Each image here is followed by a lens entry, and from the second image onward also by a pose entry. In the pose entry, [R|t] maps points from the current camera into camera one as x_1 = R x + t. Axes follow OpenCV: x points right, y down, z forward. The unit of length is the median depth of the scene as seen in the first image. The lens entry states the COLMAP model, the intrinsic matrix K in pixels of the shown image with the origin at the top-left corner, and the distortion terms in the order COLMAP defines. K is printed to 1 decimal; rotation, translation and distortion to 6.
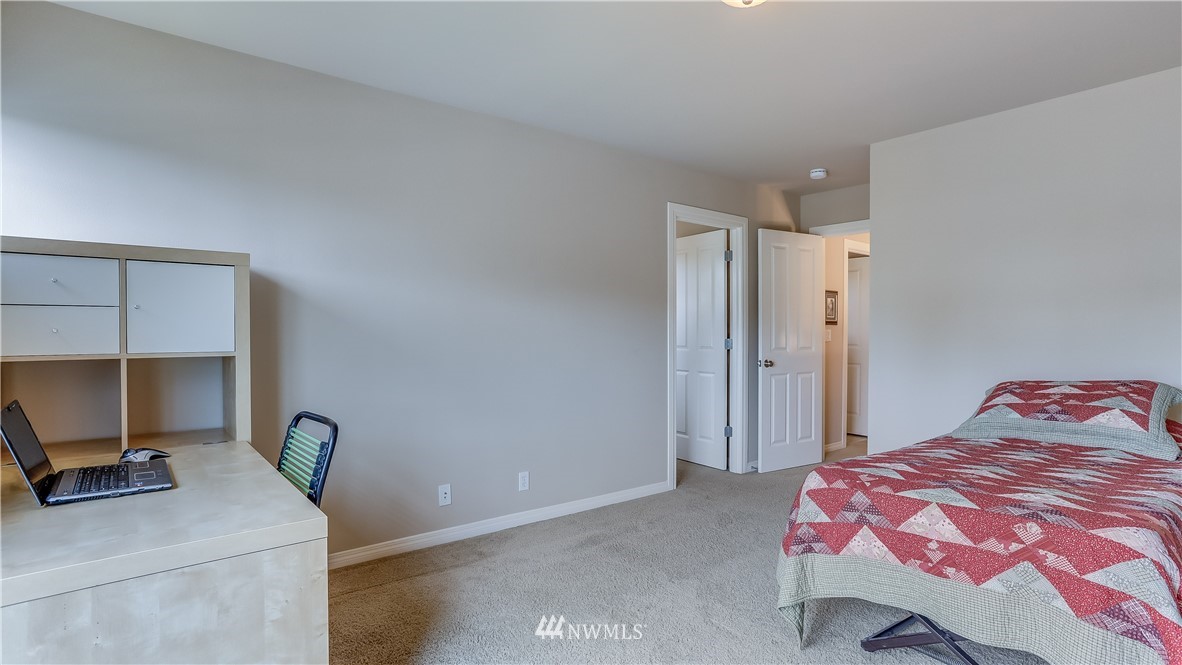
lens RADIAL K [[582.8, 0, 590.8], [0, 582.8, 322.2], [0, 0, 1]] dist [-0.053597, 0.034893]
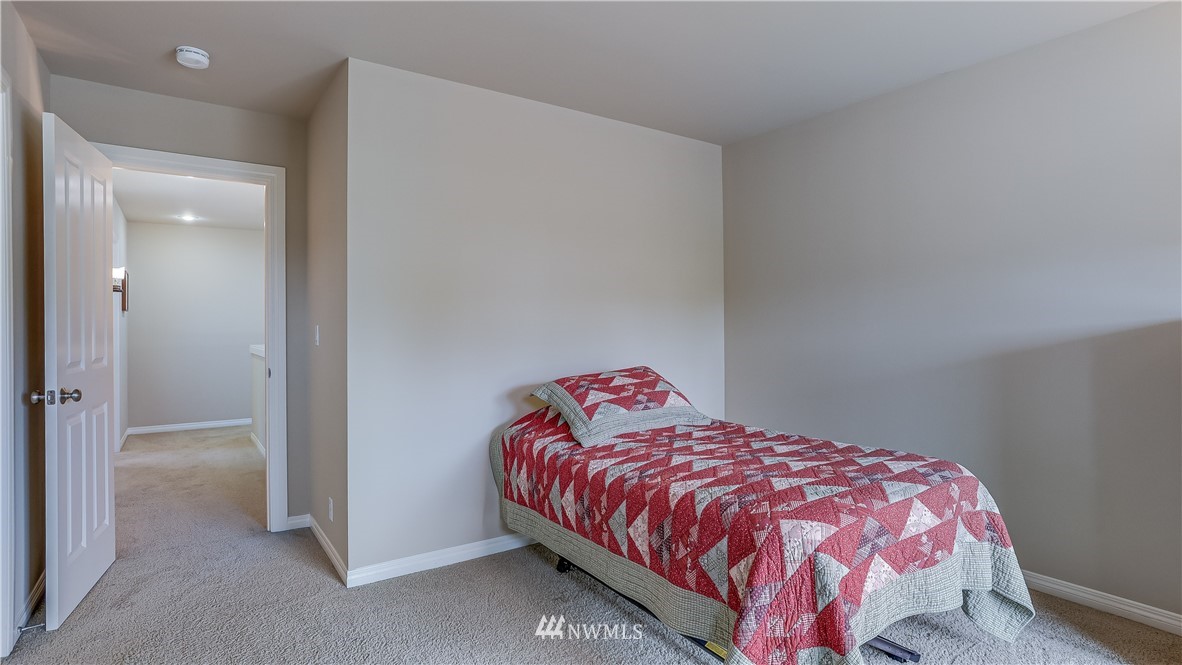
lens RADIAL K [[582.8, 0, 590.8], [0, 582.8, 322.2], [0, 0, 1]] dist [-0.053597, 0.034893]
pose [[0.055443, 0.013633, 0.998369, -0.385110], [-0.010875, 0.999856, -0.013050, 0.027152], [-0.998403, -0.010134, 0.055583, 1.343547]]
